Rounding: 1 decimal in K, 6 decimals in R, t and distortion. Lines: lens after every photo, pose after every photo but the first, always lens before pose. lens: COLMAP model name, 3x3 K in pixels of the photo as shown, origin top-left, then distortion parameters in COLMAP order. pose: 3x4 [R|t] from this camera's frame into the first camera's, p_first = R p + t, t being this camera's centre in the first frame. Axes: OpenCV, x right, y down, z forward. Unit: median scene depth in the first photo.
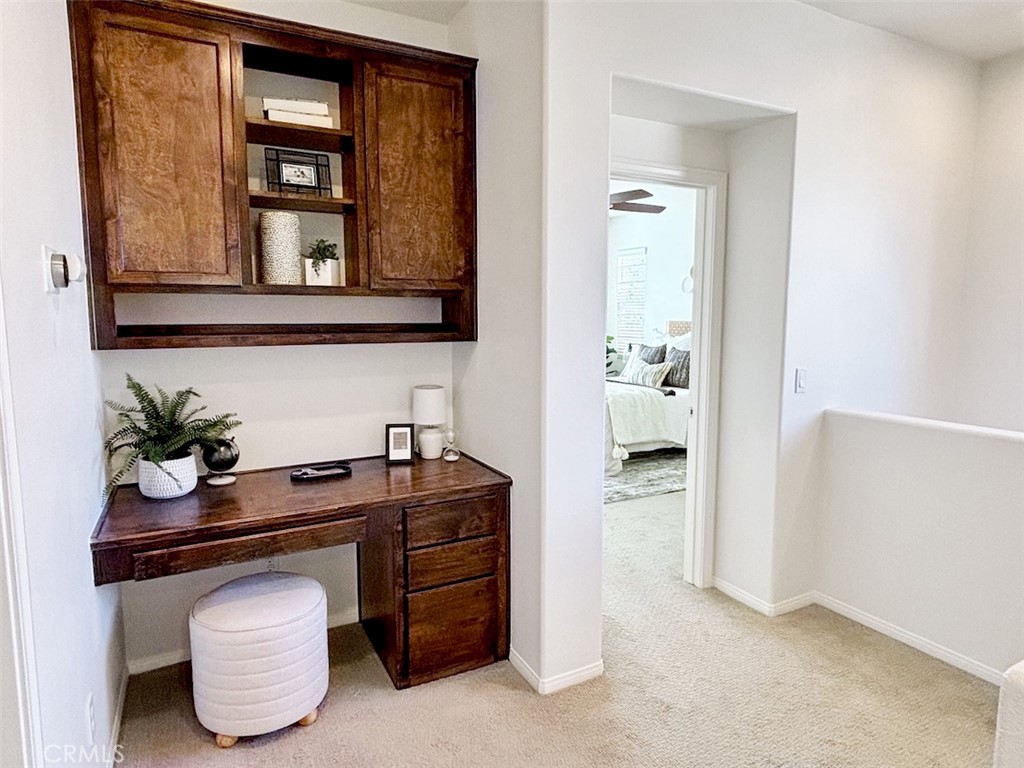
lens RADIAL K [[608.3, 0, 508.6], [0, 608.3, 380.7], [0, 0, 1]] dist [0.017283, -0.004366]
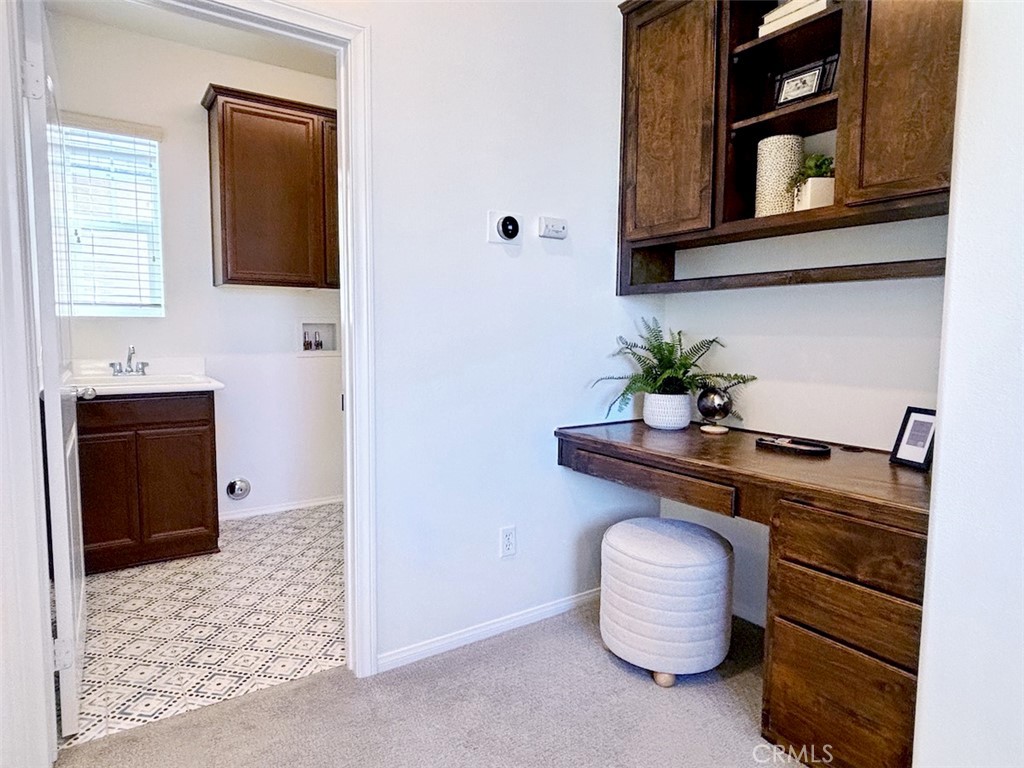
lens RADIAL K [[608.3, 0, 507.3], [0, 608.3, 384.1], [0, 0, 1]] dist [0.017283, -0.004366]
pose [[0.116205, 0.090072, -0.989133, 0.492382], [-0.117755, 0.990105, 0.076326, 0.055196], [0.986220, 0.107605, 0.125661, 0.550929]]
